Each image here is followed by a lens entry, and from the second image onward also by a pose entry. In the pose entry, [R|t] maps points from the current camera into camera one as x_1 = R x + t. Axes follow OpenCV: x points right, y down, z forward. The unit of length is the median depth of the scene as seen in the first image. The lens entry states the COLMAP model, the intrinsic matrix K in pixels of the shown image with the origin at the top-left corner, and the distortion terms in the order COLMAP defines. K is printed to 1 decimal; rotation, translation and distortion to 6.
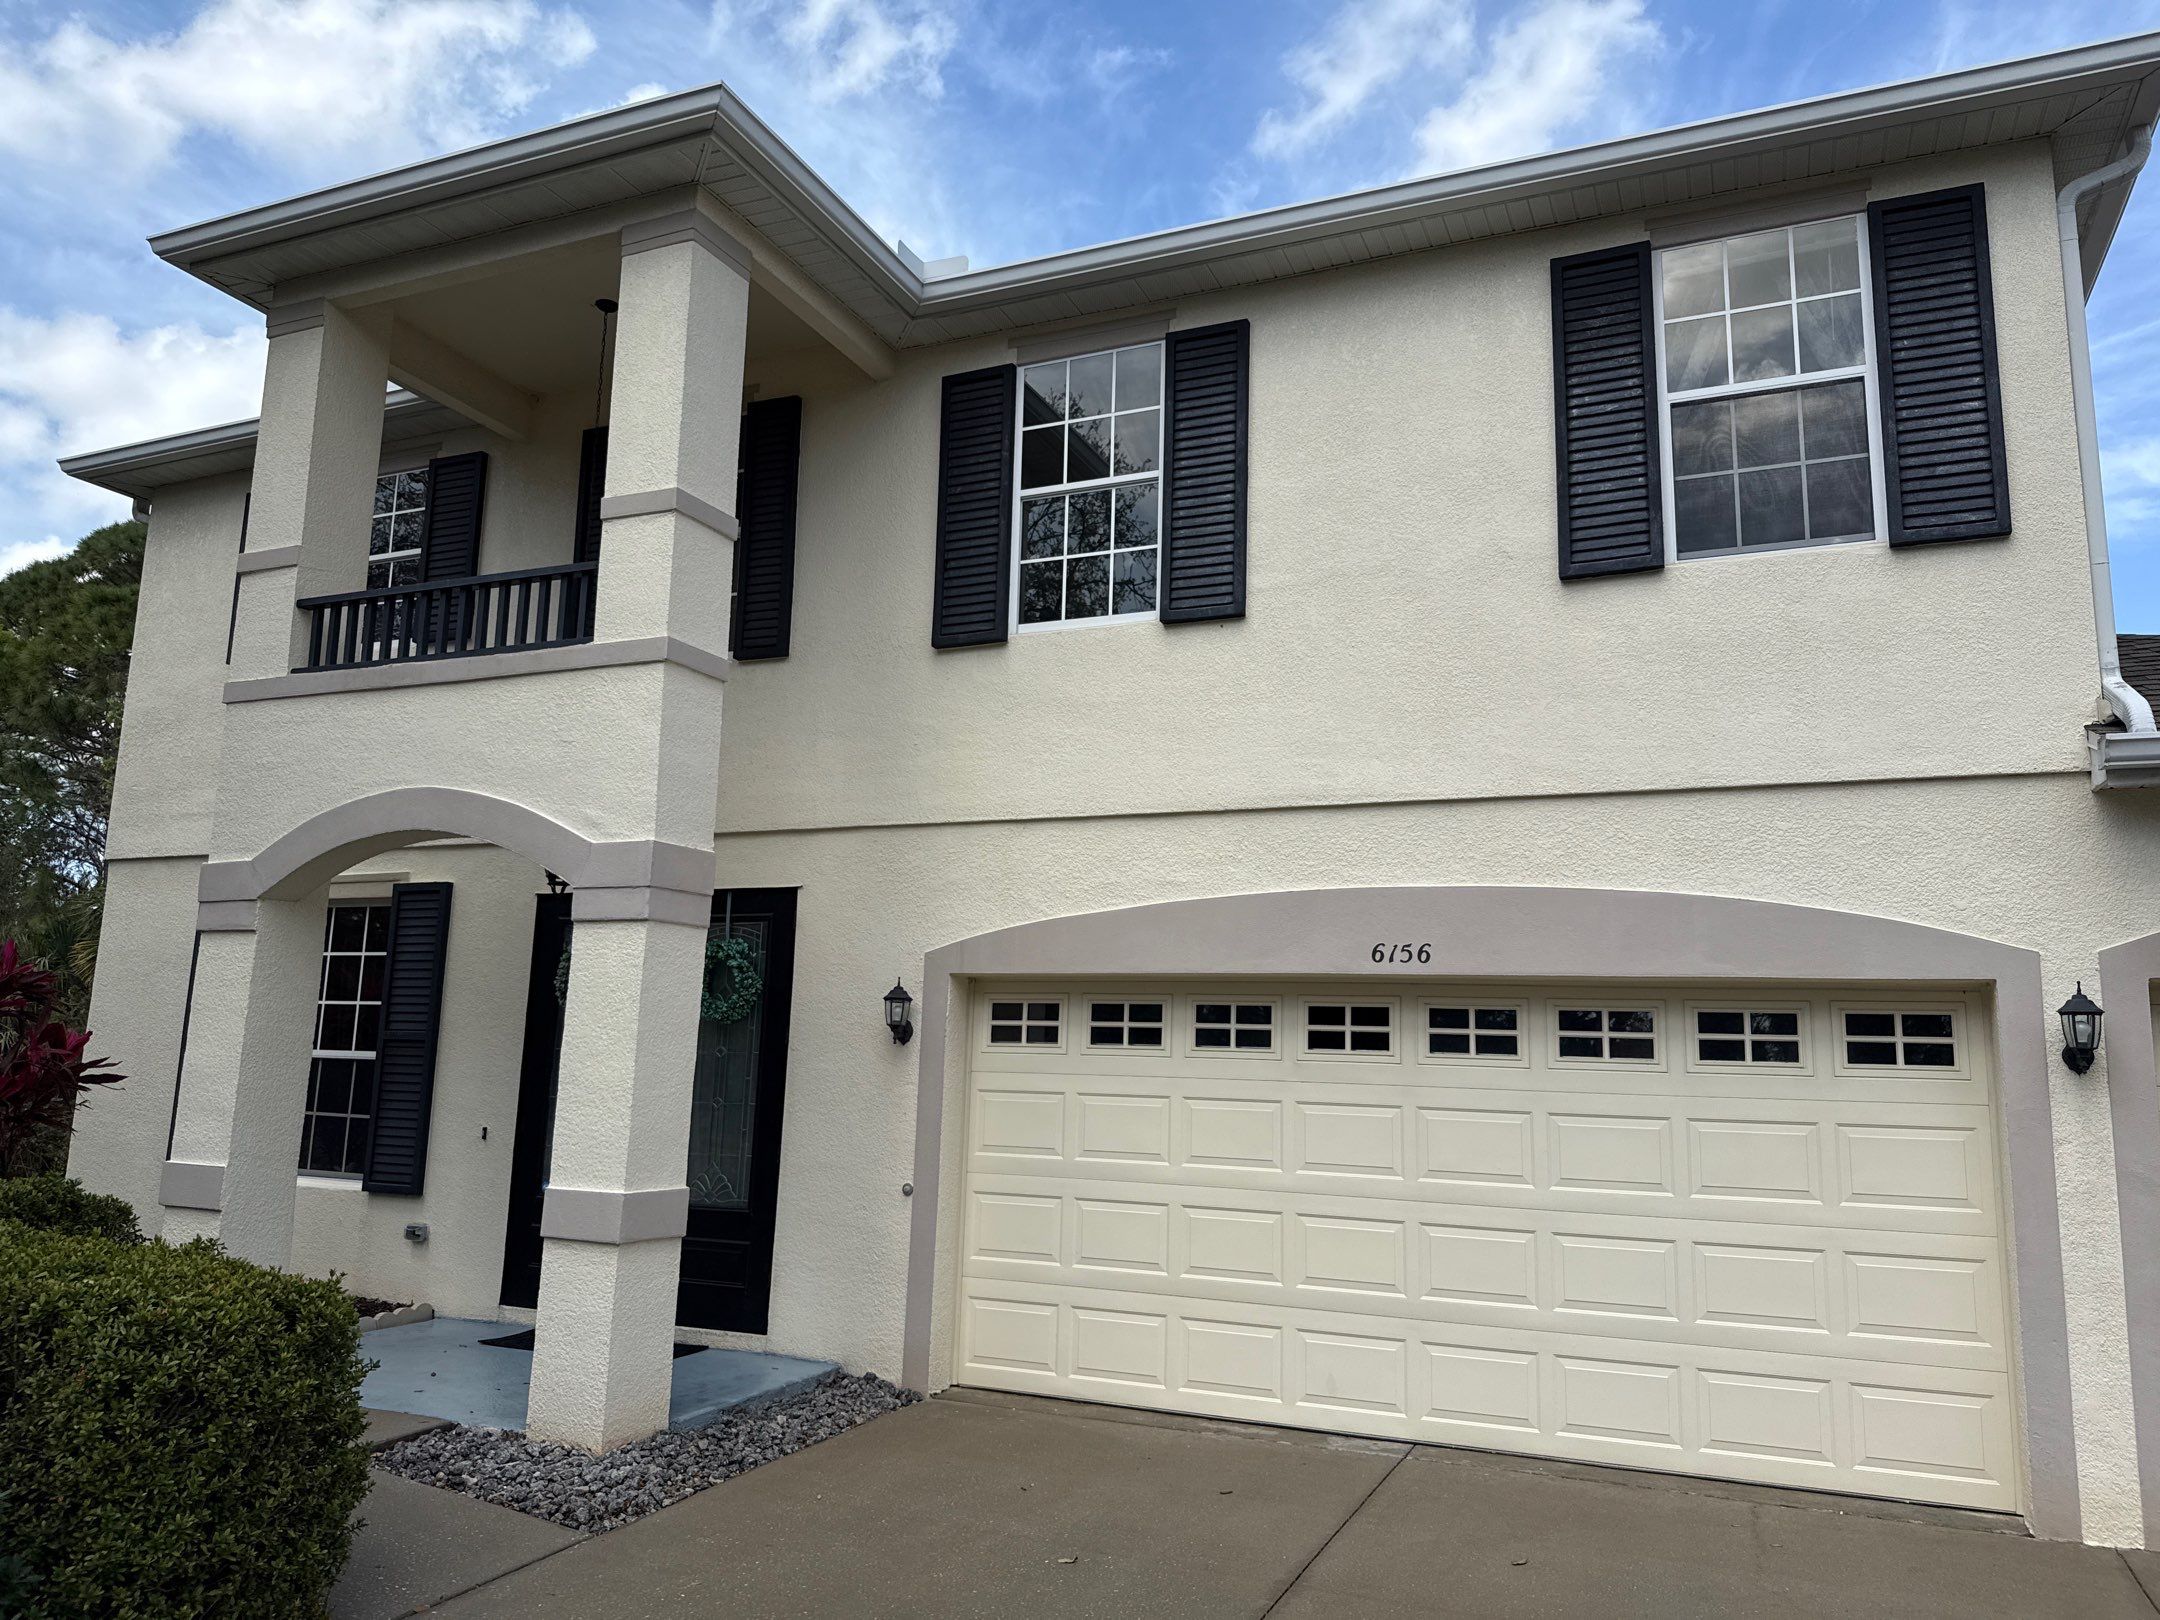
lens RADIAL K [[1505.8, 0, 1091.2], [0, 1505.8, 819.1], [0, 0, 1]] dist [0.094164, -0.120817]
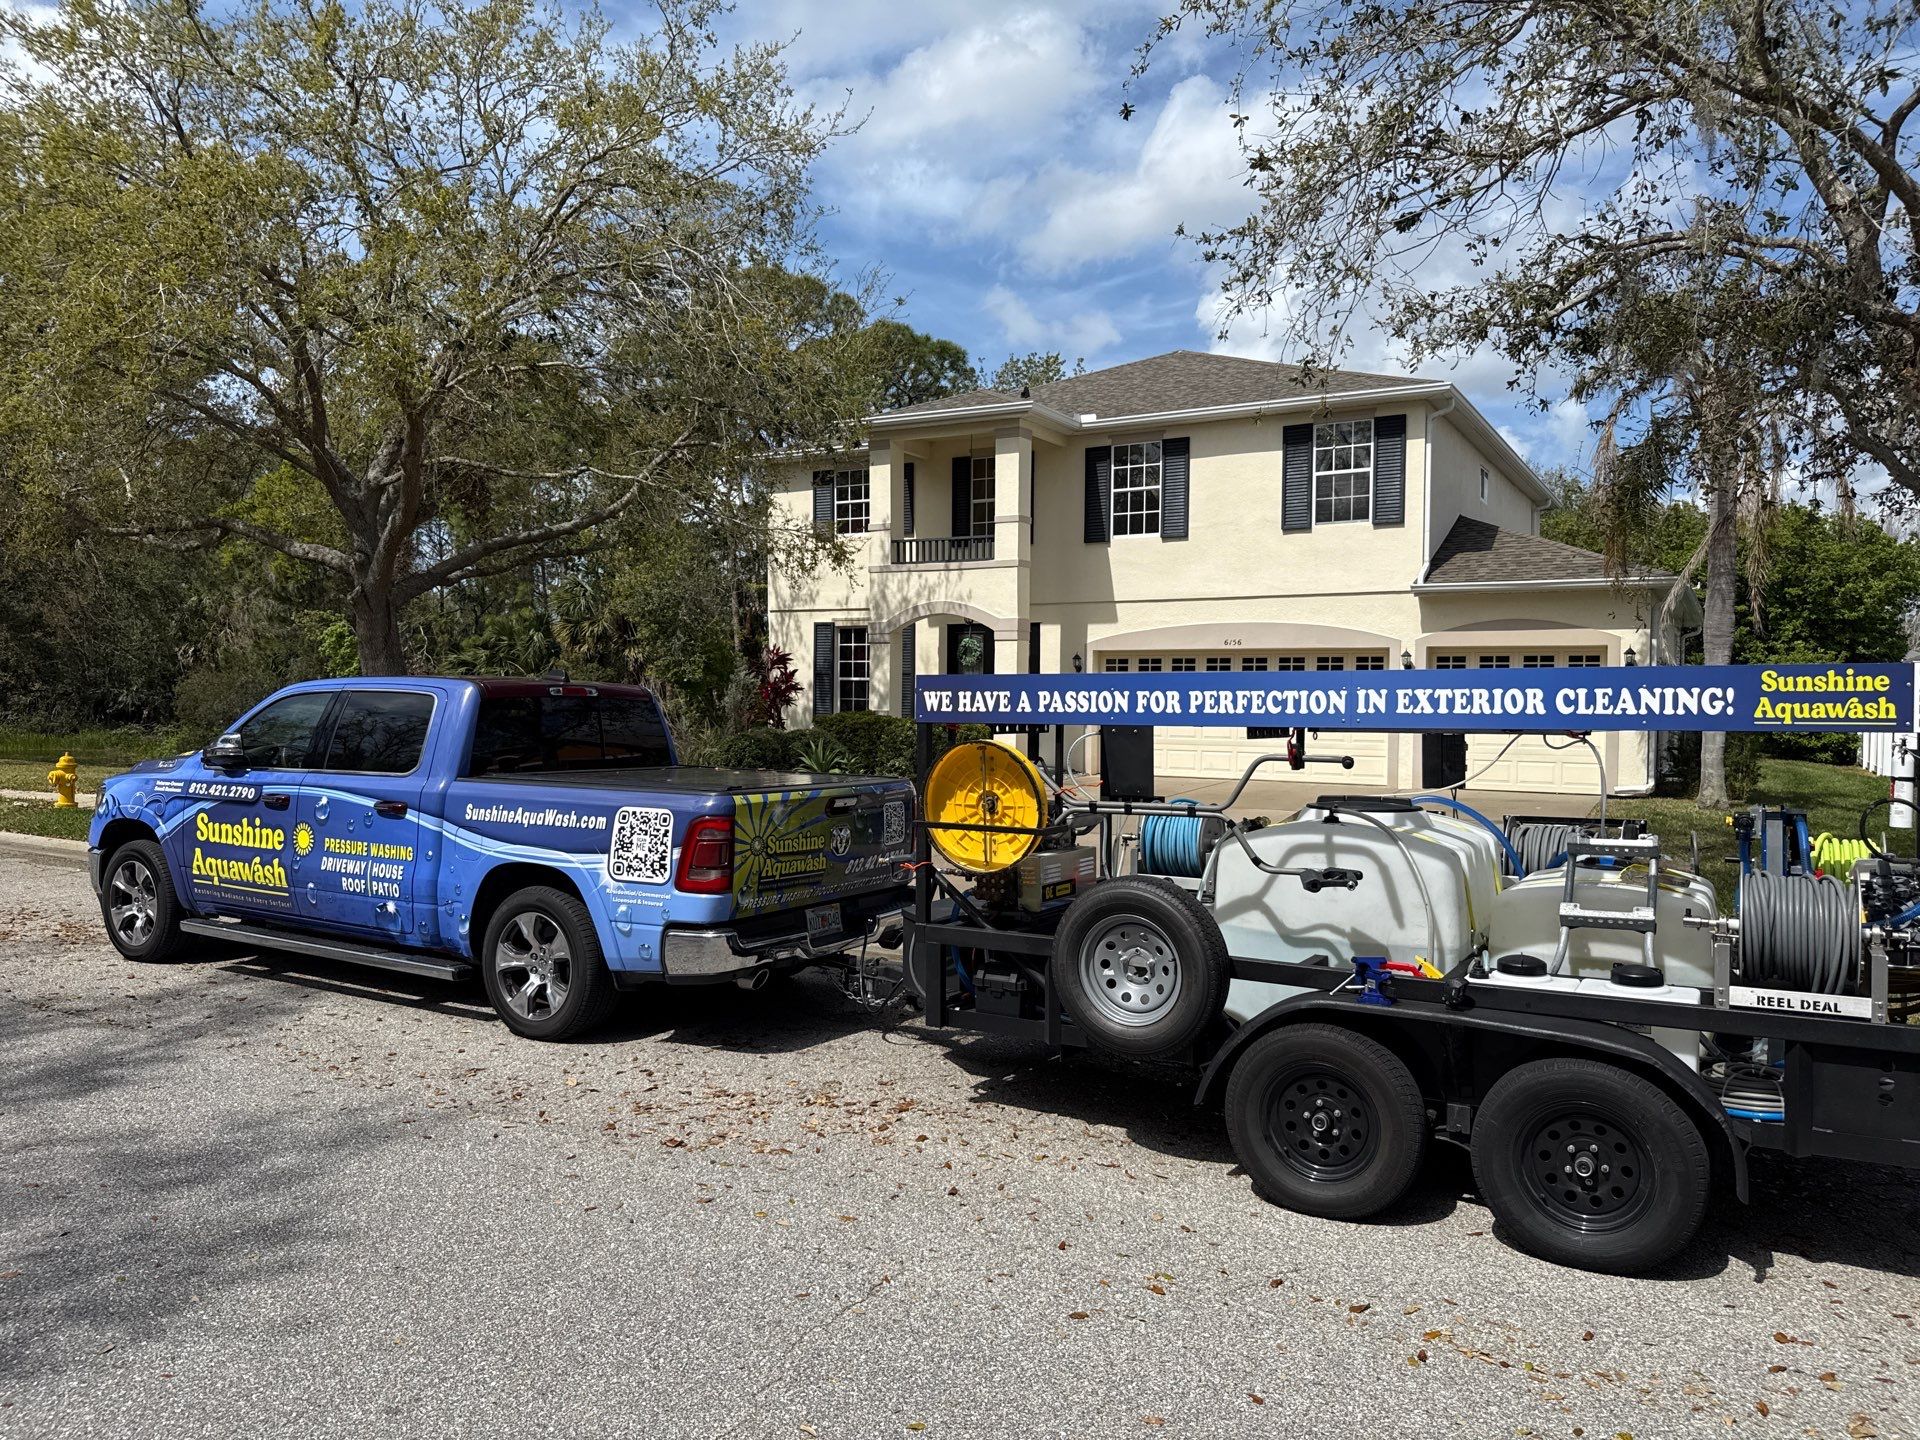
lens RADIAL K [[1312.1, 0, 948.6], [0, 1312.1, 731.9], [0, 0, 1]] dist [0.097493, -0.111704]
pose [[0.992748, -0.015345, -0.119231, -0.075208], [0.037359, 0.982092, 0.184659, -0.270643], [0.114263, -0.187774, 0.975543, -1.899727]]
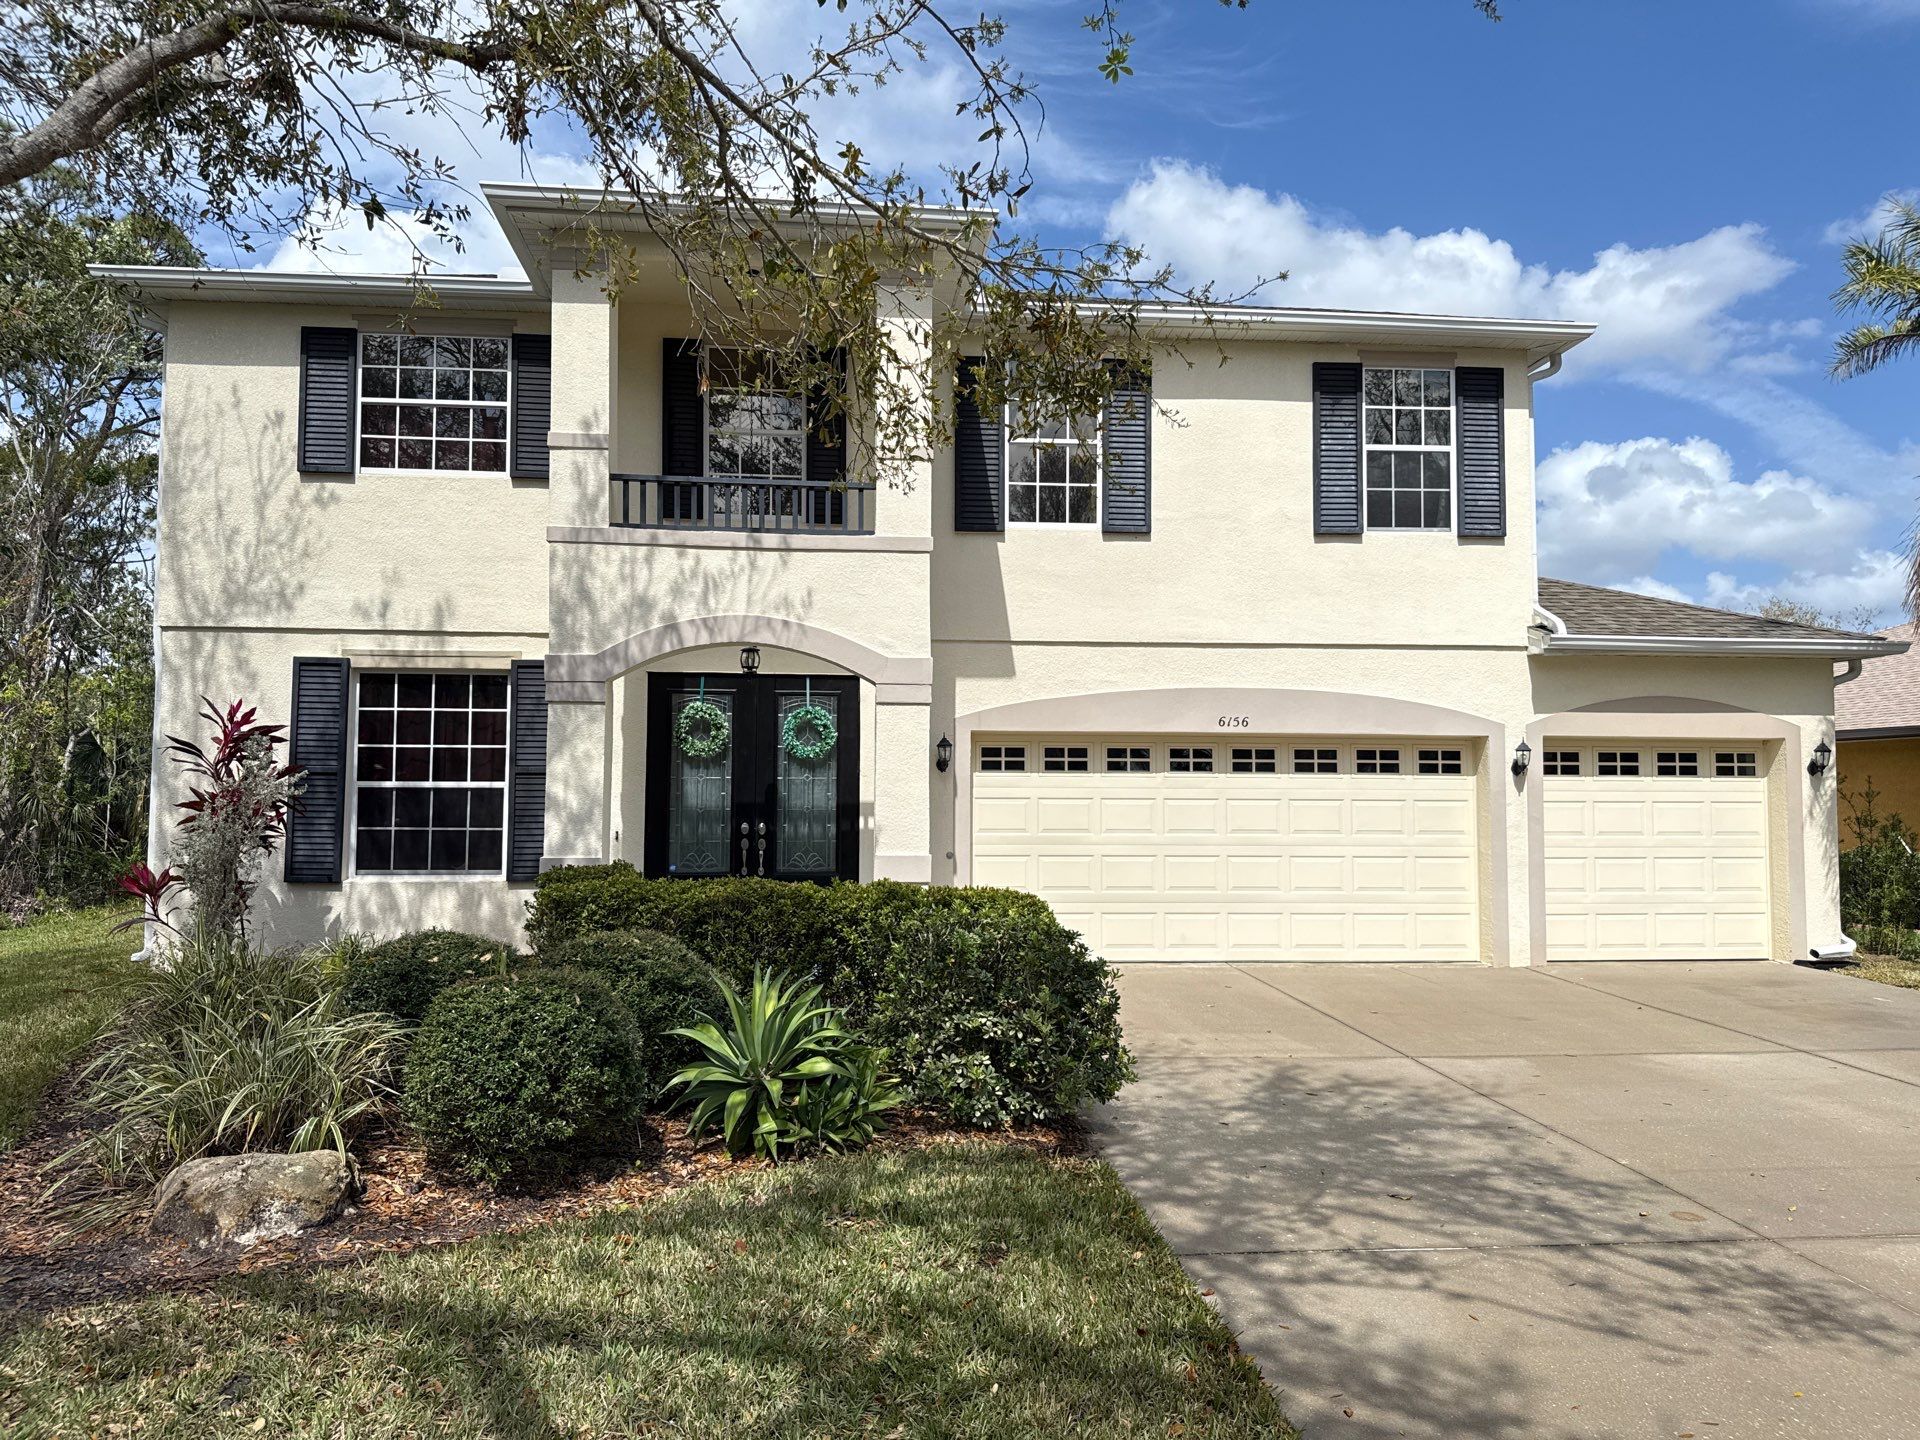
lens RADIAL K [[1322.5, 0, 950.0], [0, 1322.5, 747.0], [0, 0, 1]] dist [0.163420, -0.285389]
pose [[0.876079, -0.003500, 0.482155, -0.901929], [-0.057354, 0.992118, 0.111414, -0.047202], [-0.478744, -0.125261, 0.868973, -0.305225]]
